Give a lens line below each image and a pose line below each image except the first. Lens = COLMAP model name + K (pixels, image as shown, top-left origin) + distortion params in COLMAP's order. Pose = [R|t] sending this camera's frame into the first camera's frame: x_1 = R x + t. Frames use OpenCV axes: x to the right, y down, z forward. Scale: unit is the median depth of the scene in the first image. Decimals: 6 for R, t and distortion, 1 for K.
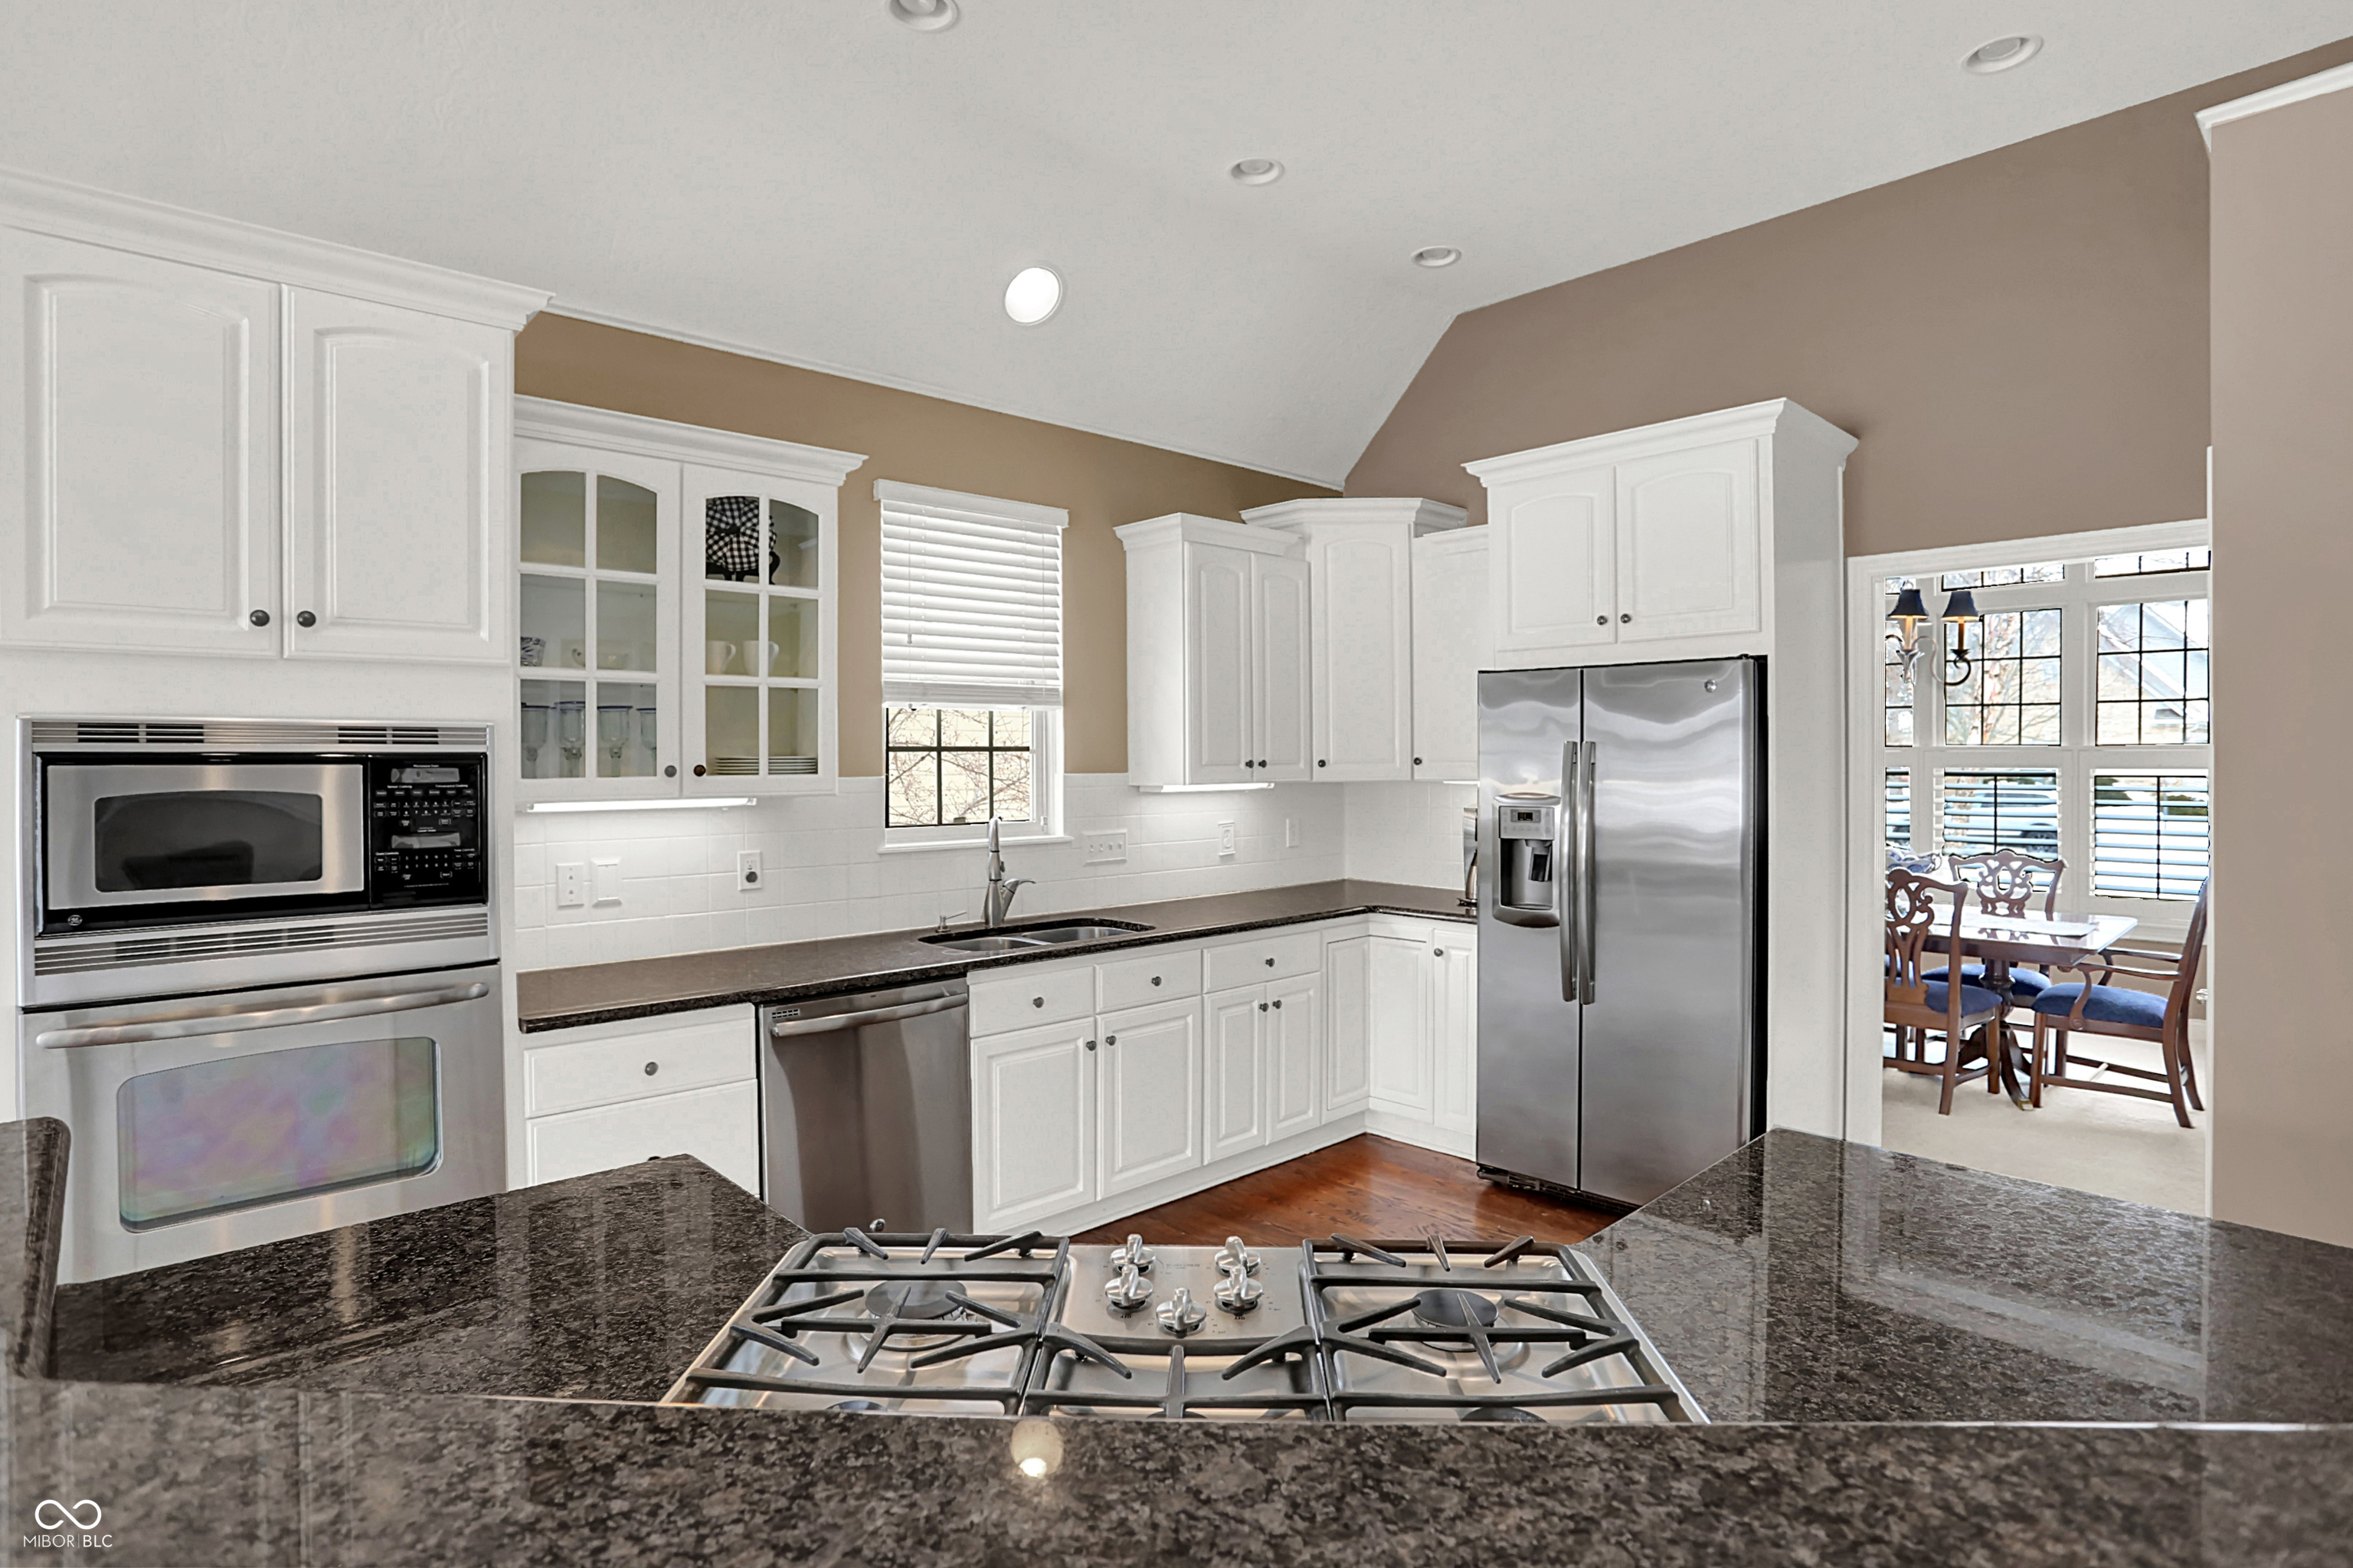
lens RADIAL K [[1195.6, 0, 1176.5], [0, 1195.6, 761.8], [0, 0, 1]] dist [-0.040900, 0.013933]
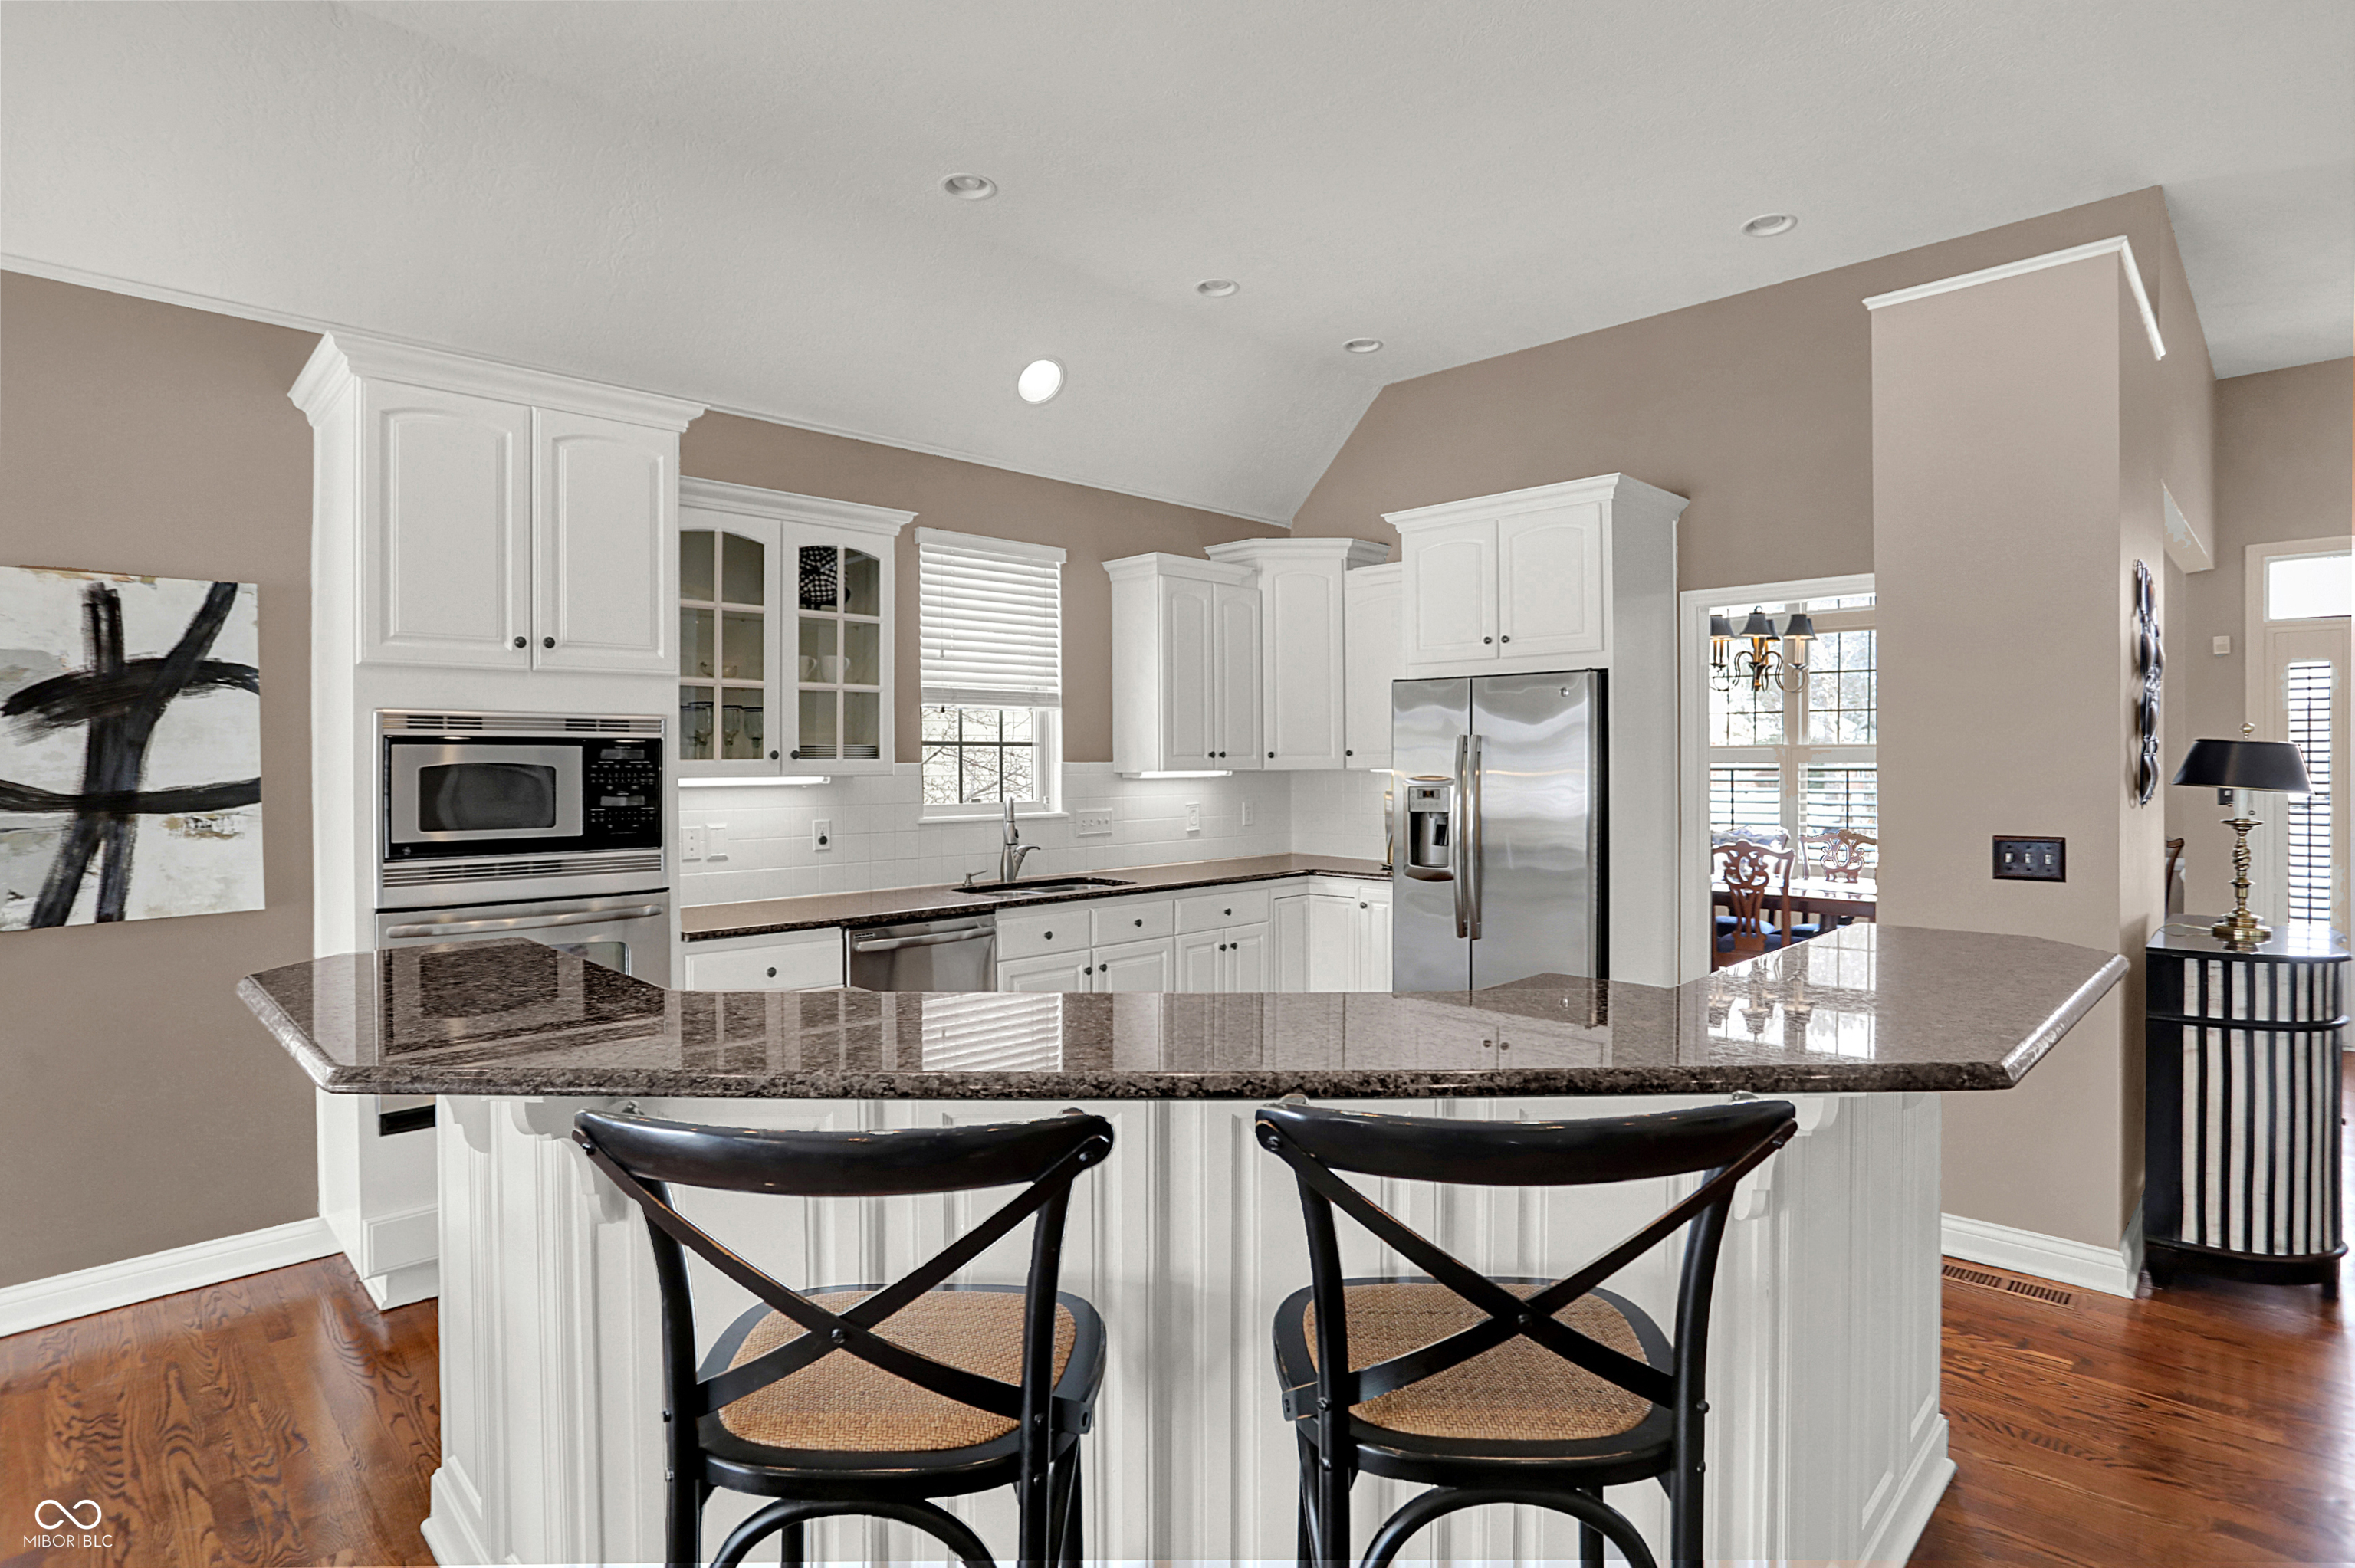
lens RADIAL K [[1196.4, 0, 1186.3], [0, 1196.4, 766.6], [0, 0, 1]] dist [-0.040900, 0.013933]
pose [[0.999224, -0.000253, 0.039381, -0.017466], [0.000258, 1.000000, -0.000130, 0.017928], [-0.039381, 0.000140, 0.999224, -0.288674]]
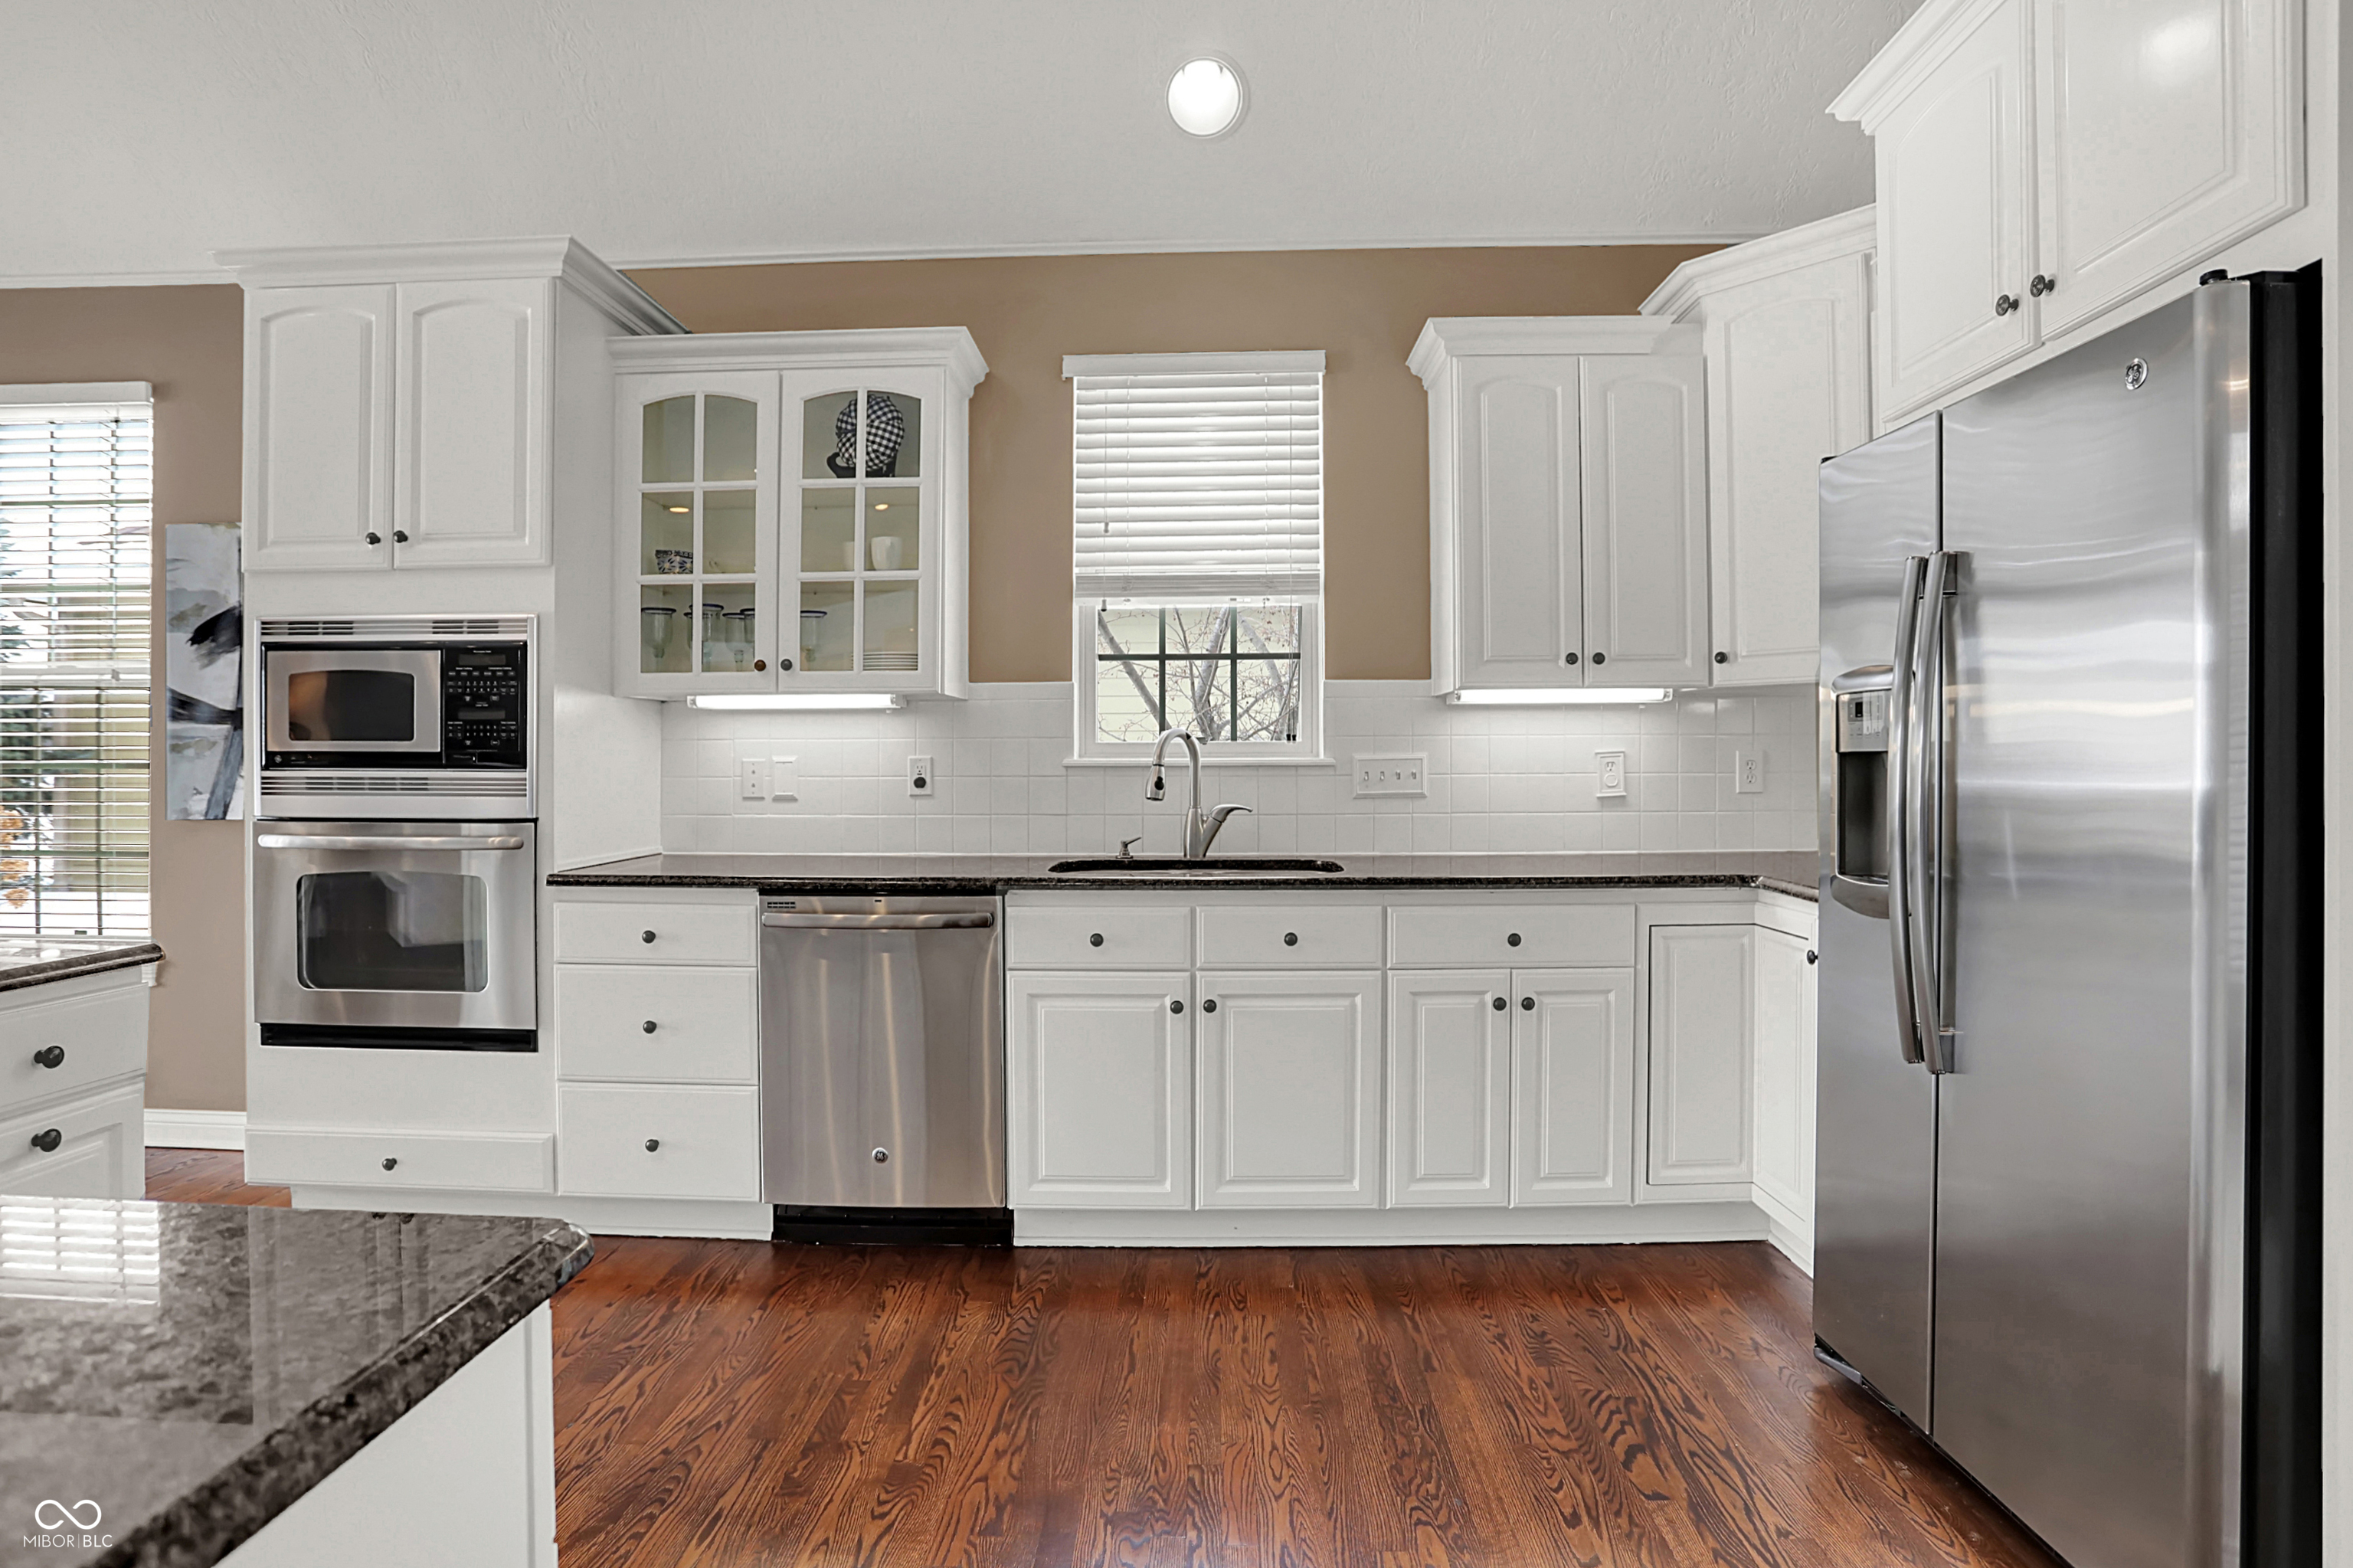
lens RADIAL K [[1195.6, 0, 1152.2], [0, 1195.6, 747.0], [0, 0, 1]] dist [-0.040900, 0.013933]
pose [[0.697604, -0.001018, -0.716483, 0.476506], [-0.003272, 0.999984, -0.004607, 0.070479], [0.716476, 0.005558, 0.697589, 0.435176]]
